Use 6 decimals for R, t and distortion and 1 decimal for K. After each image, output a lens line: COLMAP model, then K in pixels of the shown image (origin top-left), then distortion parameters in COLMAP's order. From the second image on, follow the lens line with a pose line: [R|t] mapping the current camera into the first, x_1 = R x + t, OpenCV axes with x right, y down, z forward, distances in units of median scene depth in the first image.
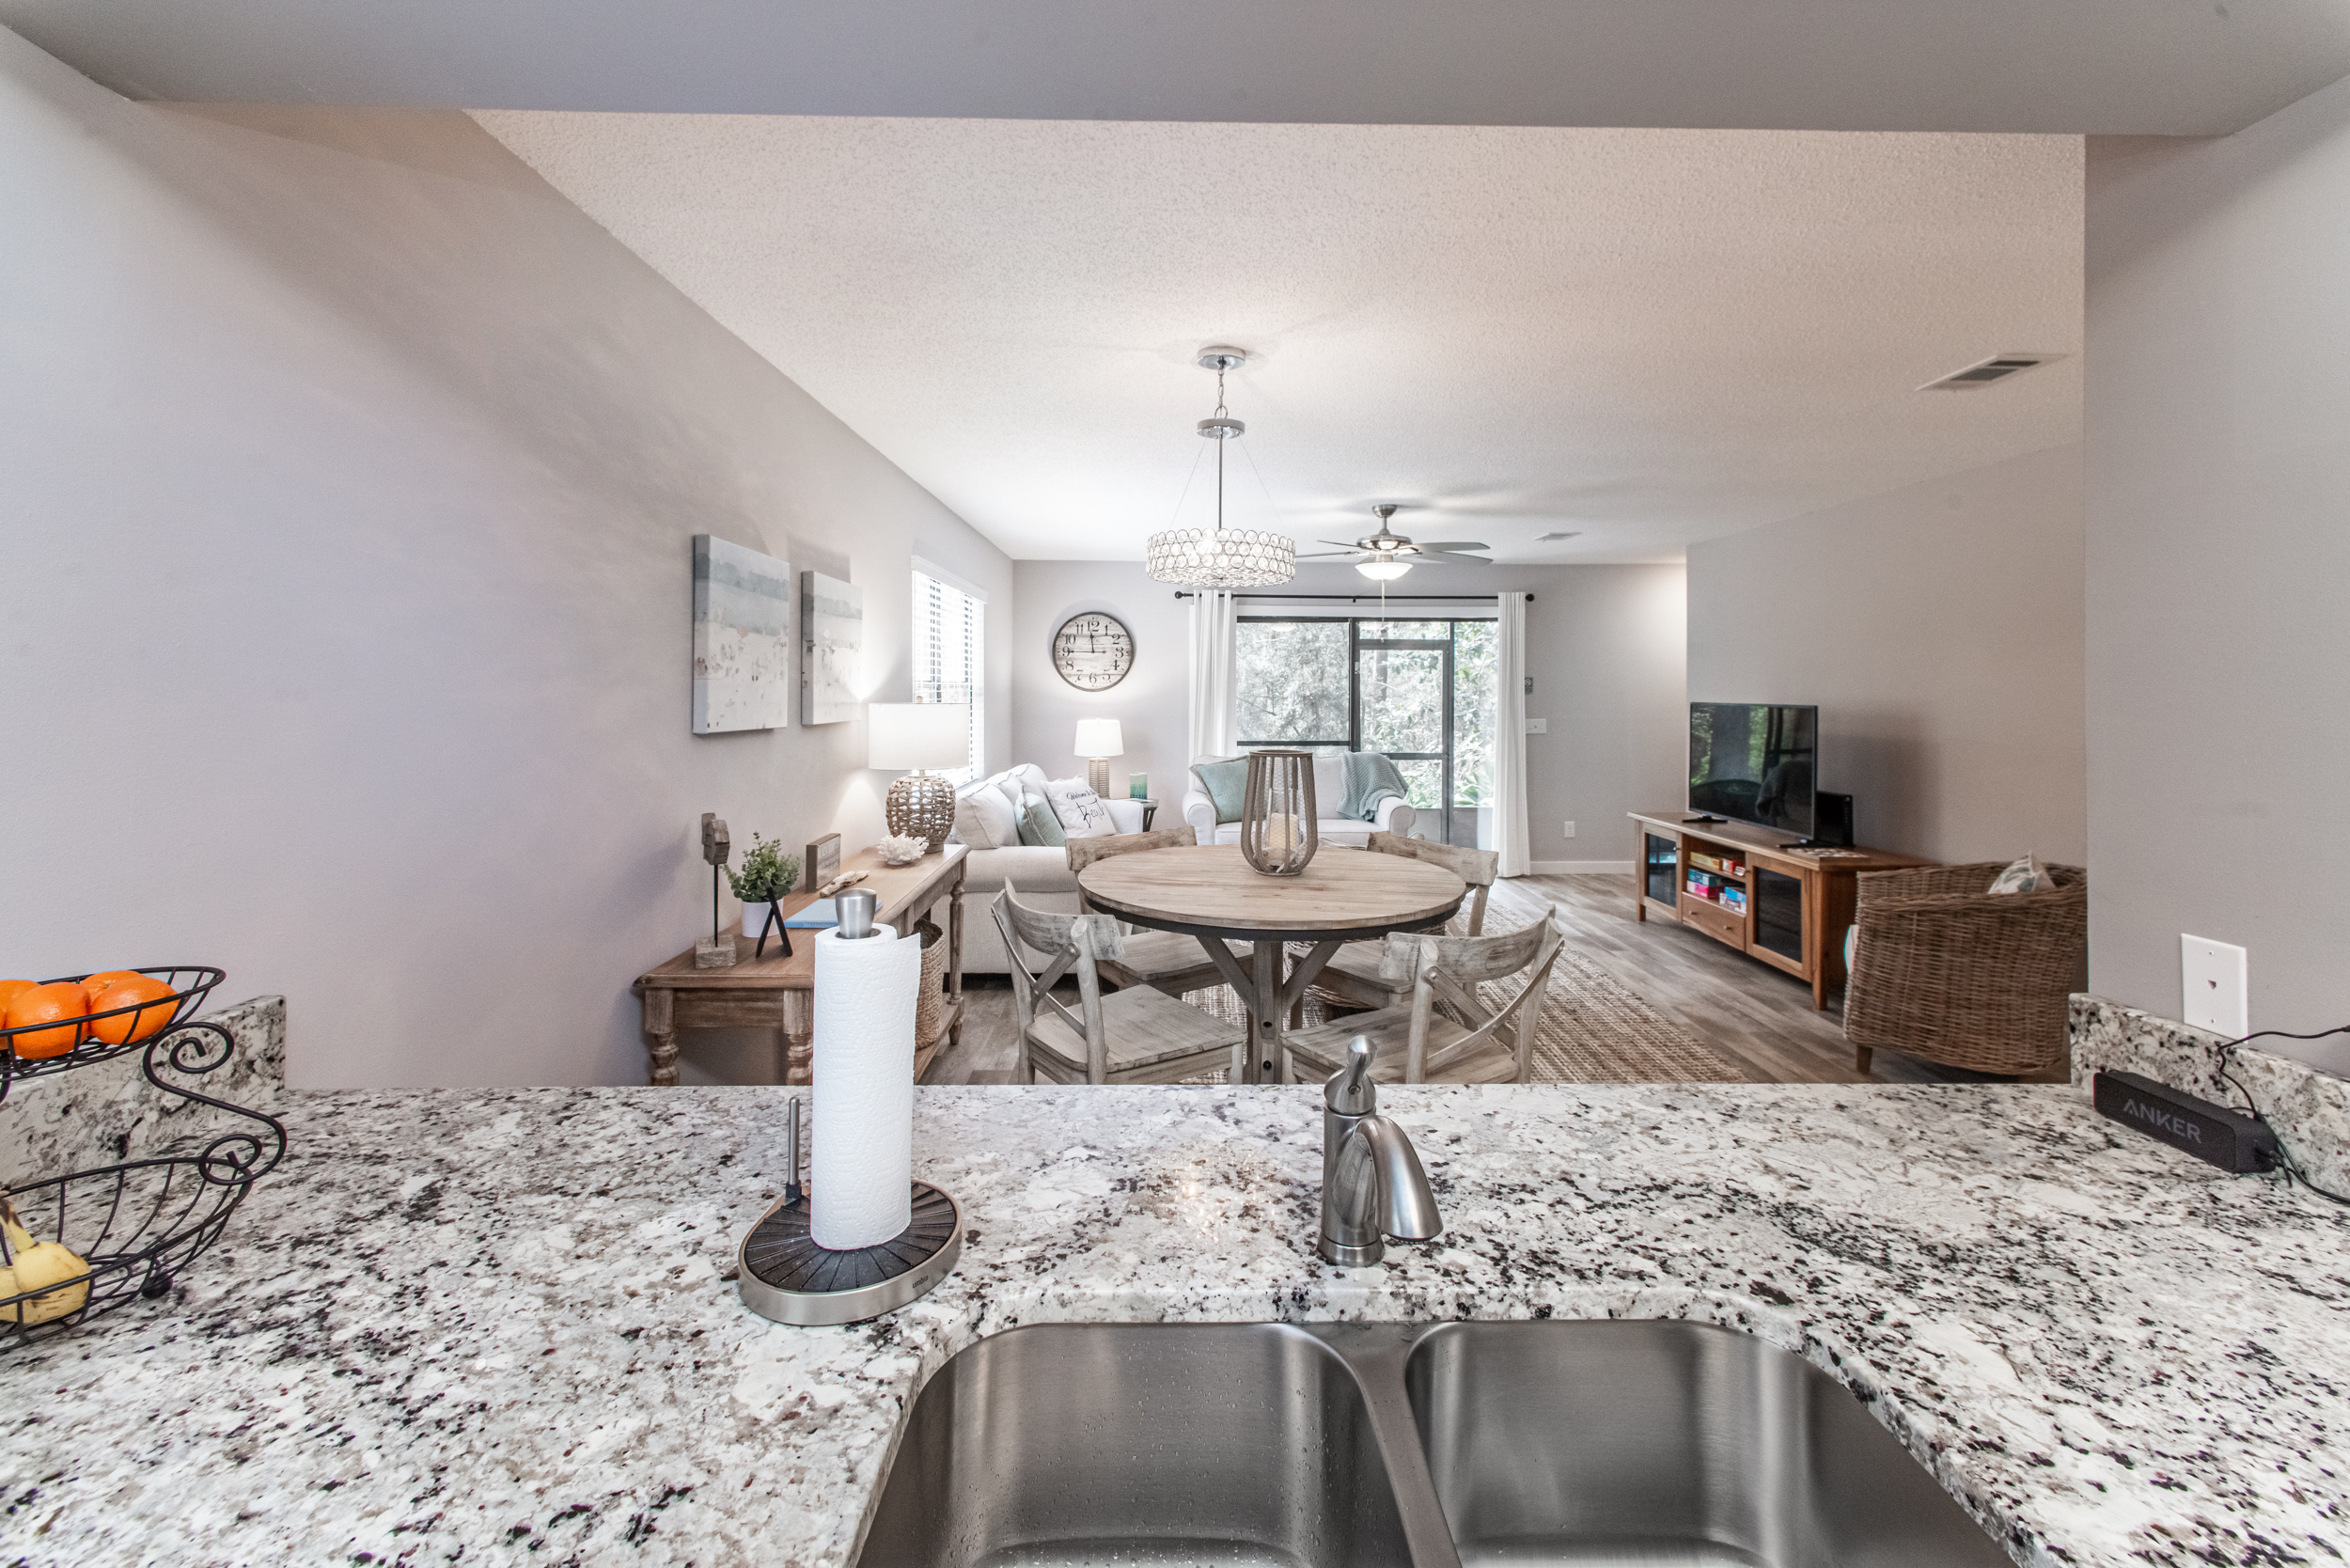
lens RADIAL K [[970.6, 0, 1173.8], [0, 970.6, 685.1], [0, 0, 1]] dist [0.000053, 0.000014]
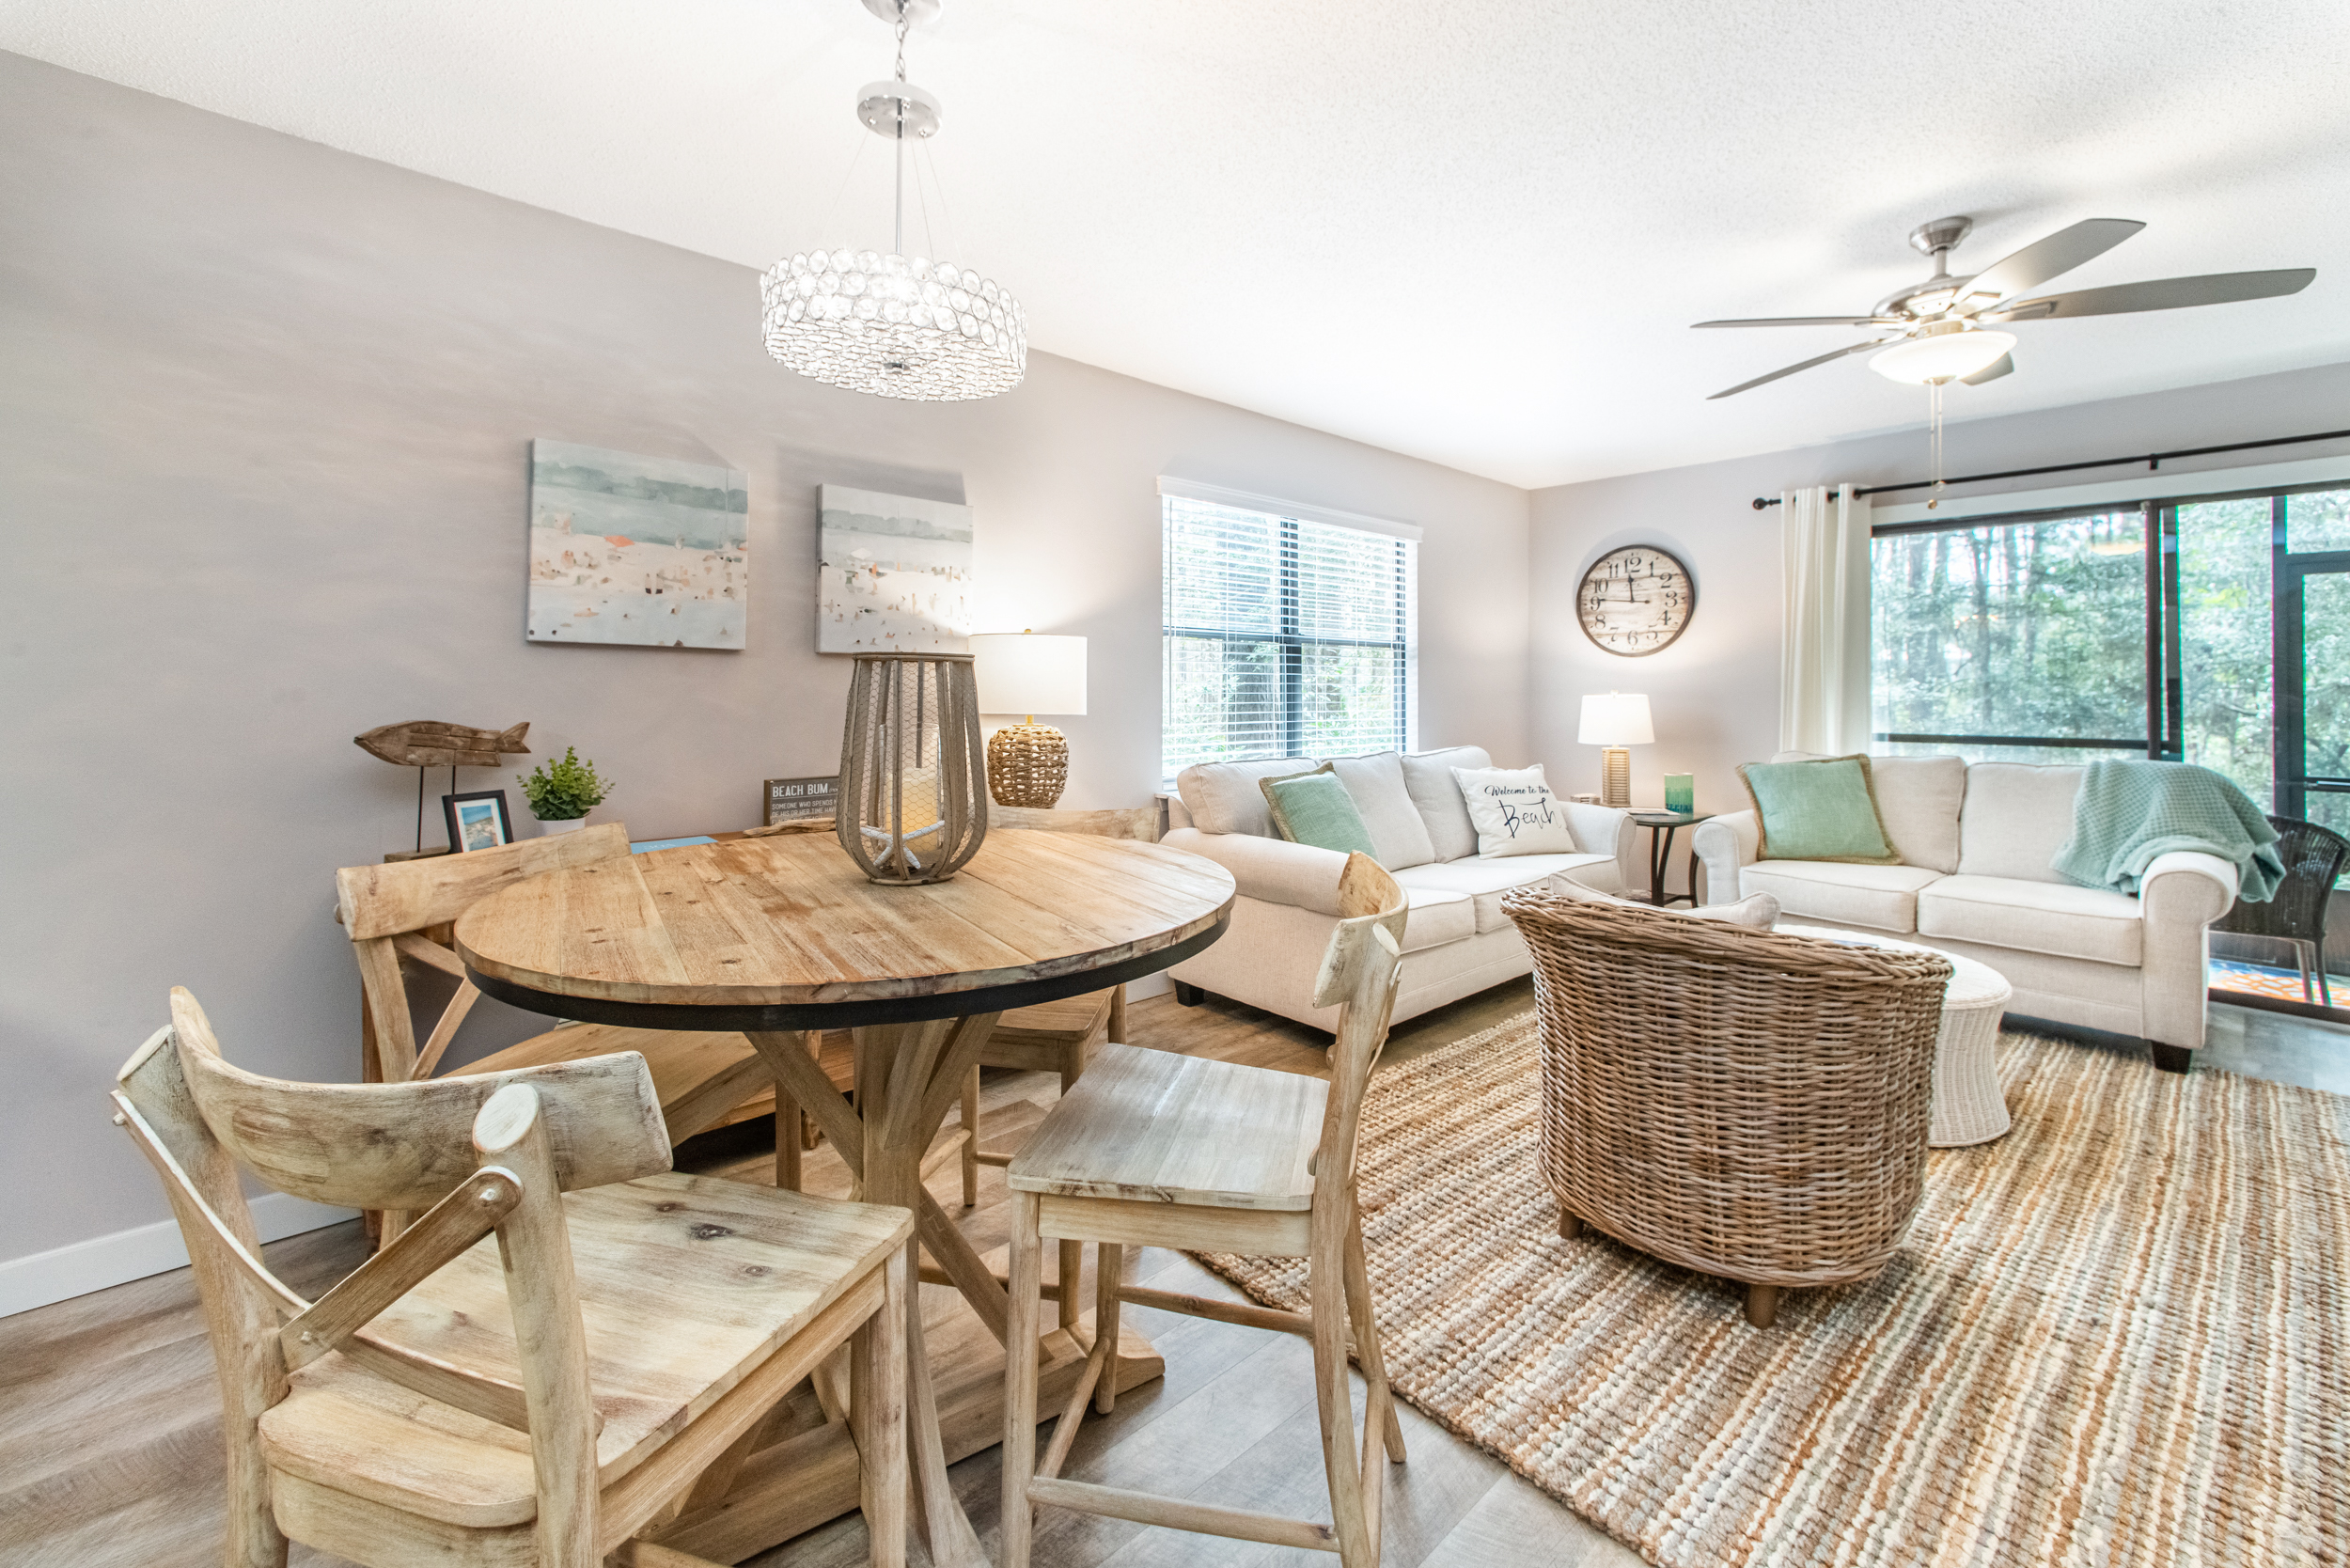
lens RADIAL K [[970.6, 0, 1173.8], [0, 970.6, 685.1], [0, 0, 1]] dist [0.000053, 0.000014]
pose [[0.666027, -0.001082, -0.745926, 0.227630], [-0.004585, 0.999974, -0.005545, 0.033423], [0.745913, 0.007113, 0.666005, 0.275015]]
